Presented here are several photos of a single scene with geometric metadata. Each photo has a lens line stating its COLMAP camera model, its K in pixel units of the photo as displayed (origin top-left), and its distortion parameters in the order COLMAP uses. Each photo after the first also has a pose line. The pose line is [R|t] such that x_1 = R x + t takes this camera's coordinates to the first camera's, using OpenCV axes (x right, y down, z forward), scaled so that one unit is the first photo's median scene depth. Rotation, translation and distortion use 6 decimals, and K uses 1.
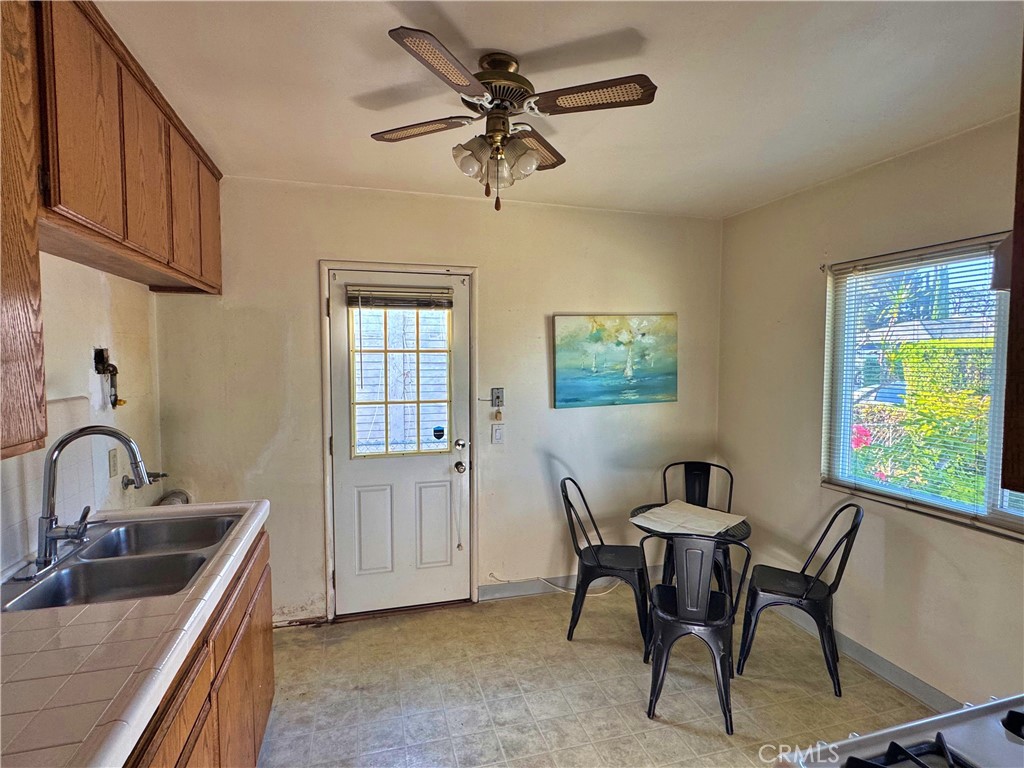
lens RADIAL K [[526.0, 0, 512.3], [0, 526.0, 387.5], [0, 0, 1]] dist [-0.003862, 0.000242]
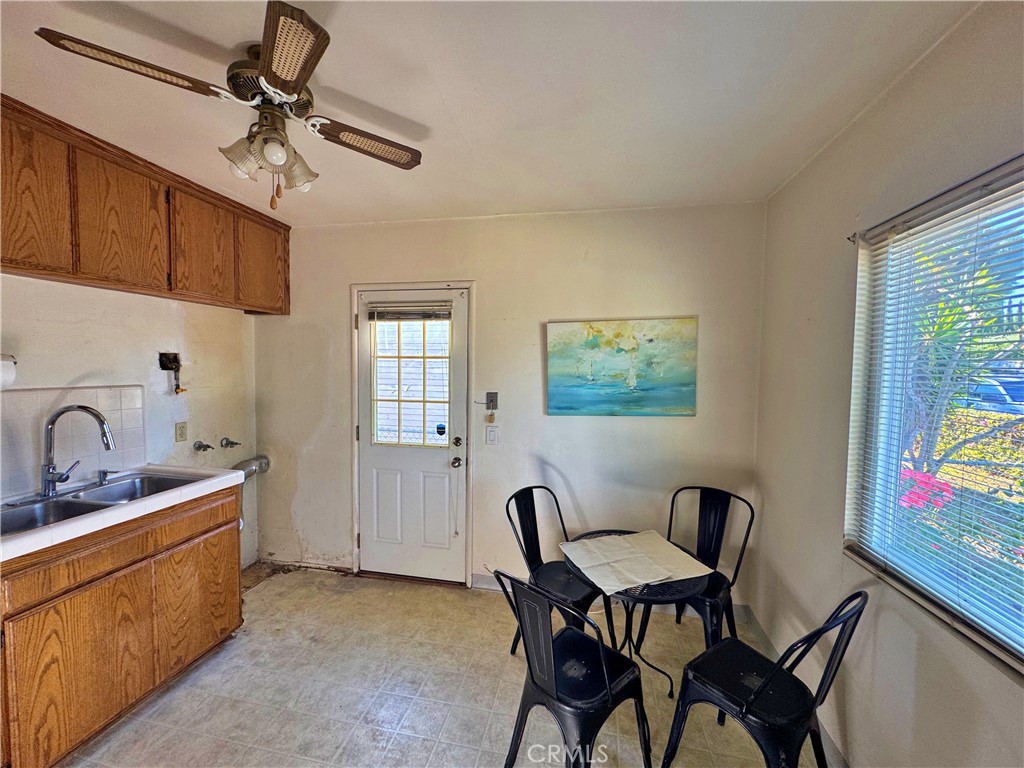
lens RADIAL K [[409.6, 0, 513.6], [0, 409.6, 385.7], [0, 0, 1]] dist [-0.003505, 0.000460]
pose [[0.889705, 0.034795, -0.455207, 0.426081], [-0.040240, 0.999187, -0.002275, -0.013499], [0.454758, 0.020341, 0.890383, 0.307540]]
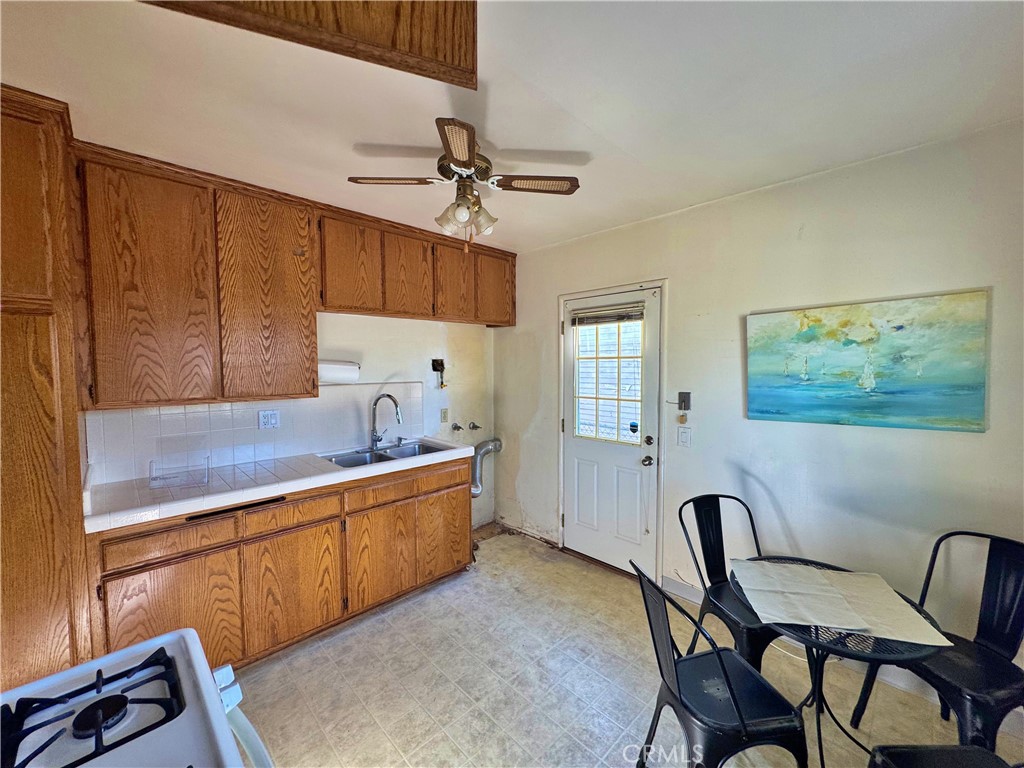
lens RADIAL K [[409.6, 0, 513.6], [0, 409.6, 385.7], [0, 0, 1]] dist [-0.003505, 0.000460]
pose [[0.476301, 0.044365, -0.878162, 0.563350], [-0.047333, 0.998572, 0.024776, -0.016983], [0.878007, 0.029765, 0.477721, 0.357745]]
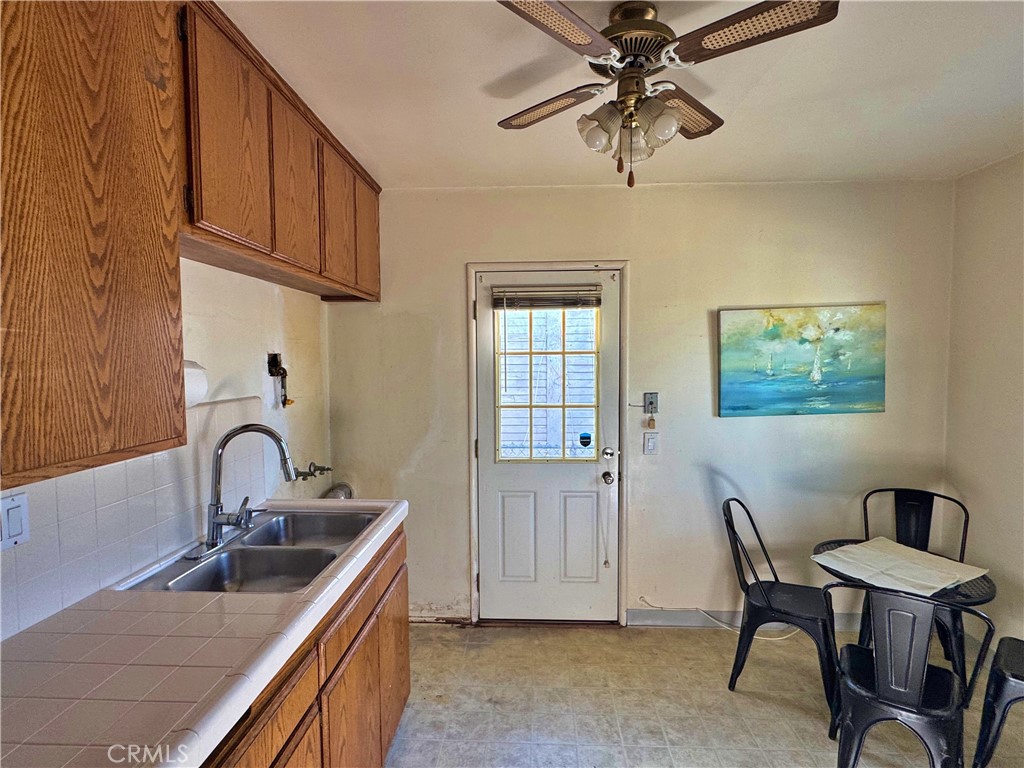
lens RADIAL K [[526.0, 0, 512.3], [0, 526.0, 387.5], [0, 0, 1]] dist [-0.003862, 0.000242]
pose [[0.947423, 0.010372, -0.319817, 0.038582], [-0.011472, 0.999933, -0.001555, -0.004147], [0.319779, 0.005143, 0.947478, 0.075242]]
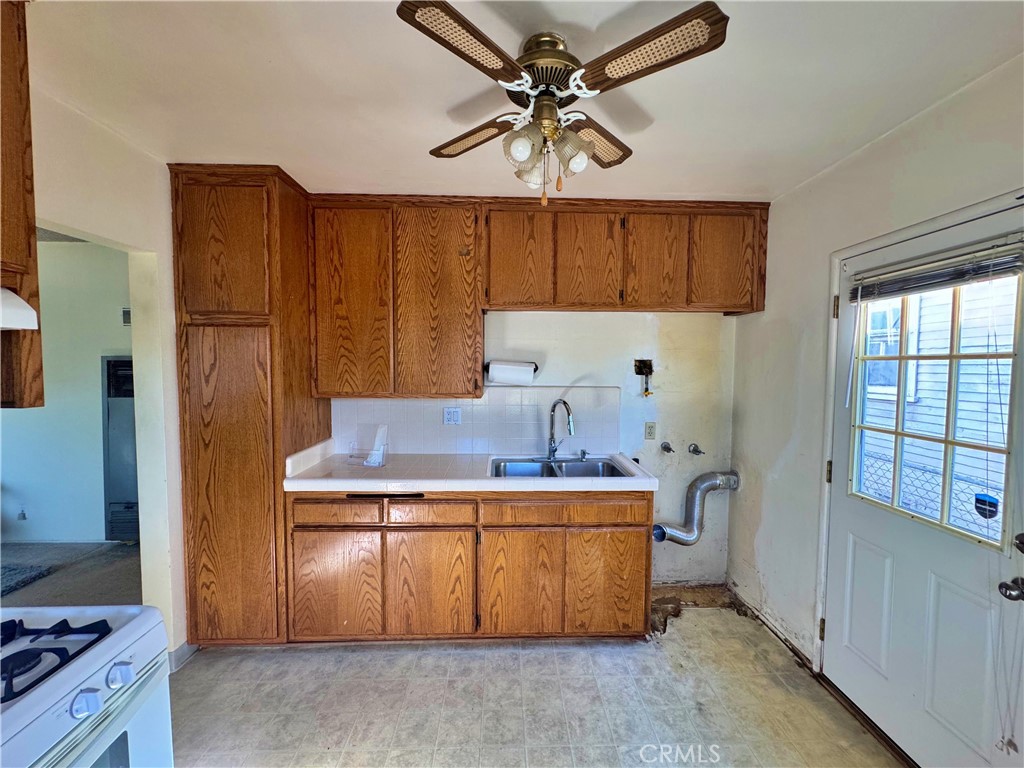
lens RADIAL K [[409.6, 0, 513.6], [0, 409.6, 385.7], [0, 0, 1]] dist [-0.003505, 0.000460]
pose [[-0.247439, 0.047930, -0.967717, 0.411863], [-0.064205, 0.995769, 0.065736, -0.036759], [0.966774, 0.078398, -0.243315, 0.668793]]
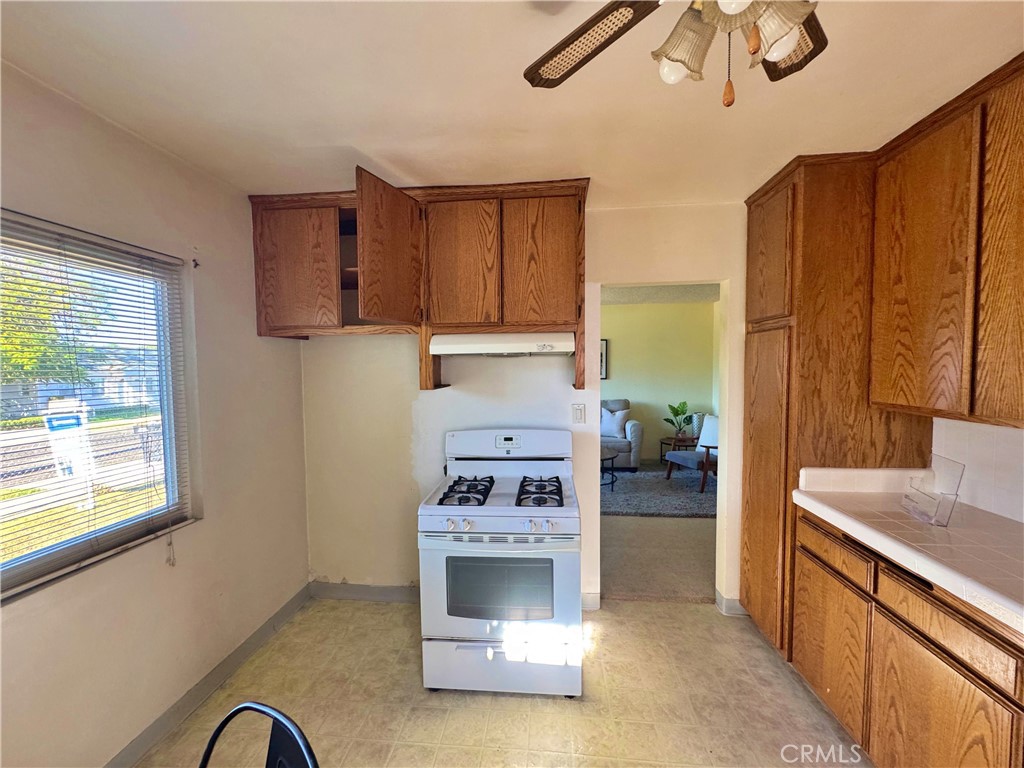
lens RADIAL K [[409.6, 0, 513.6], [0, 409.6, 385.7], [0, 0, 1]] dist [-0.003505, 0.000460]
pose [[-0.929470, -0.011659, 0.368715, 0.012167], [0.029180, 0.994045, 0.104989, -0.053408], [-0.367743, 0.108343, -0.923595, 0.885589]]
